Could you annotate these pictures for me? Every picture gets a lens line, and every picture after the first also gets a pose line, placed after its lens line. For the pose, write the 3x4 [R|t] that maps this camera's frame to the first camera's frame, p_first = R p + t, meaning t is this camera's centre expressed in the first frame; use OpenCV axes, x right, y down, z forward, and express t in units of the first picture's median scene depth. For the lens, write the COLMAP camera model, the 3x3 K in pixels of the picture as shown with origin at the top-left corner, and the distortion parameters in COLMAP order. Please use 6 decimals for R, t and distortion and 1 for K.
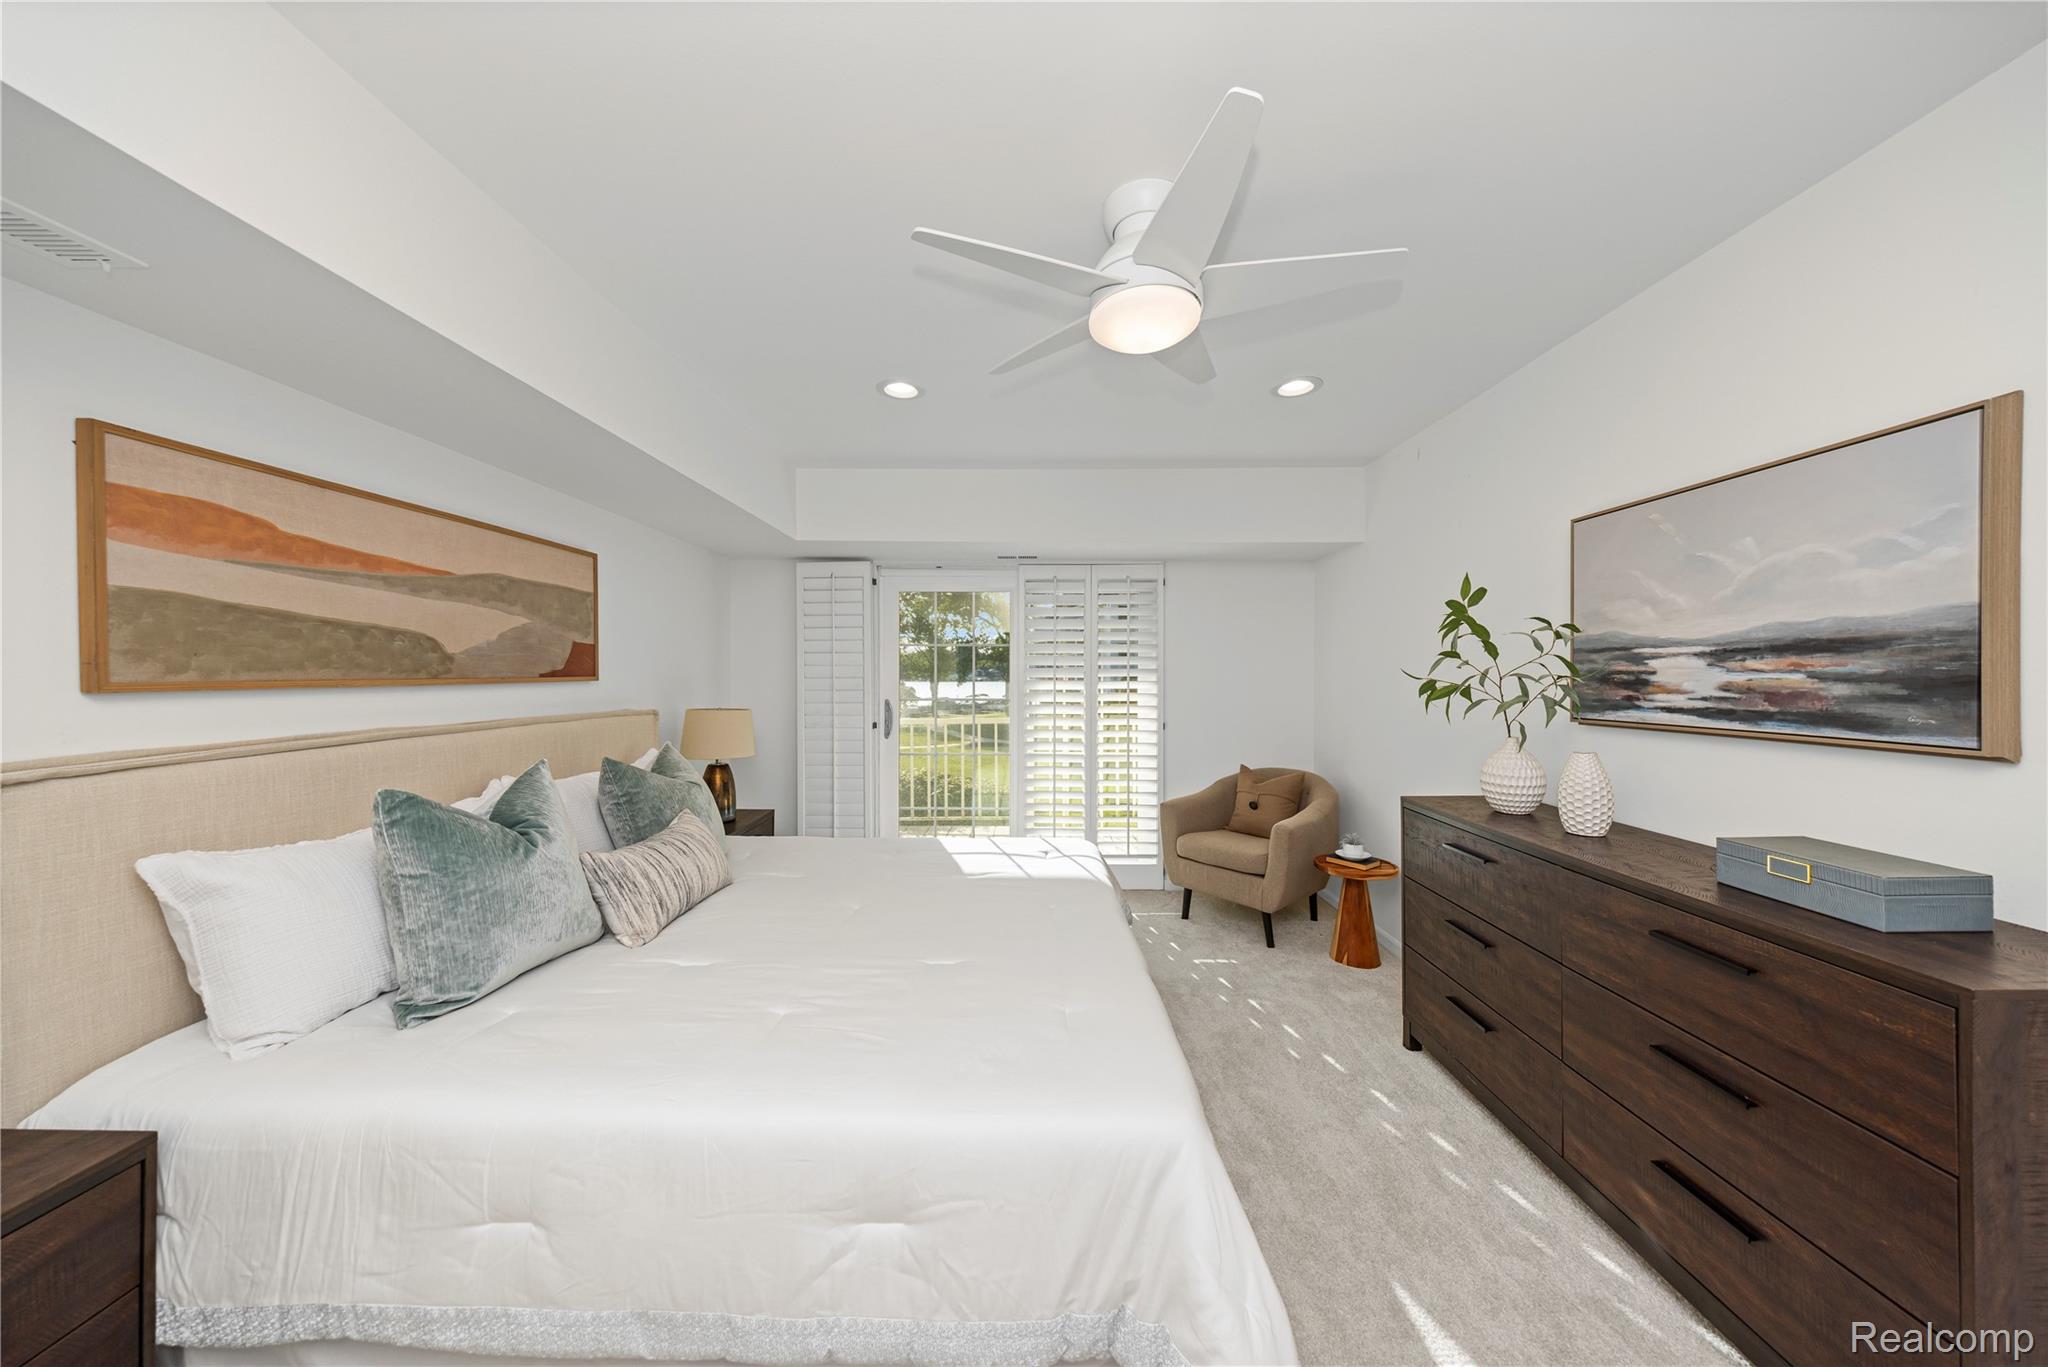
lens RADIAL K [[655.4, 0, 1024.0], [0, 655.4, 683.5], [0, 0, 1]] dist [0.001109, 0.000120]
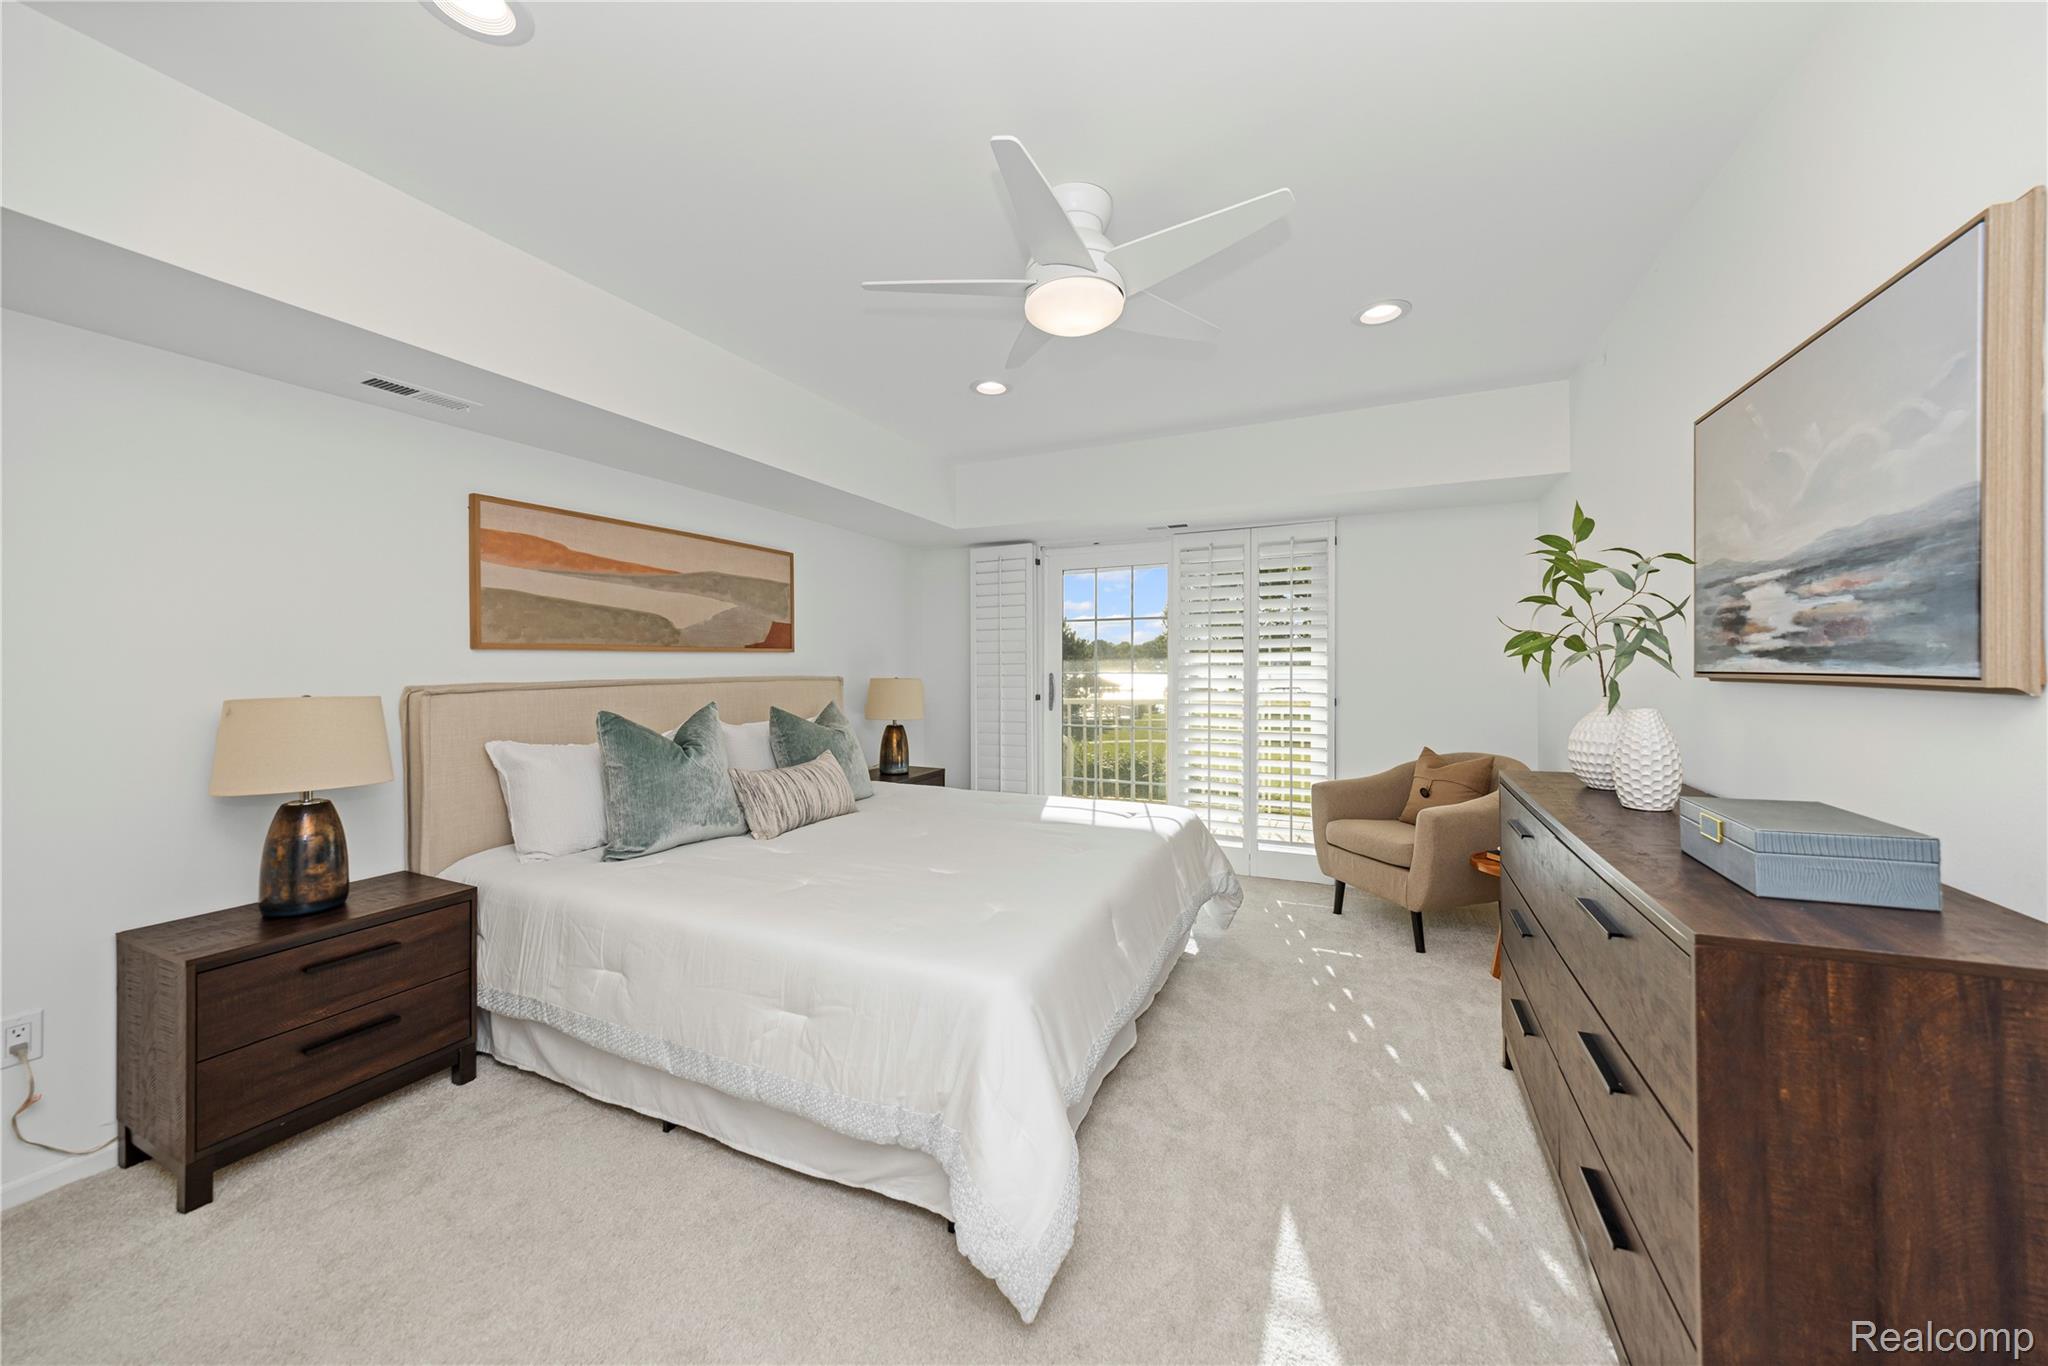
lens RADIAL K [[693.3, 0, 1024.0], [0, 693.3, 666.5], [0, 0, 1]] dist [0.014394, -0.000091]
pose [[0.919698, -0.004562, -0.392599, 0.492981], [0.001773, 0.999971, -0.007466, 0.058152], [0.392622, 0.006170, 0.919679, -0.106848]]
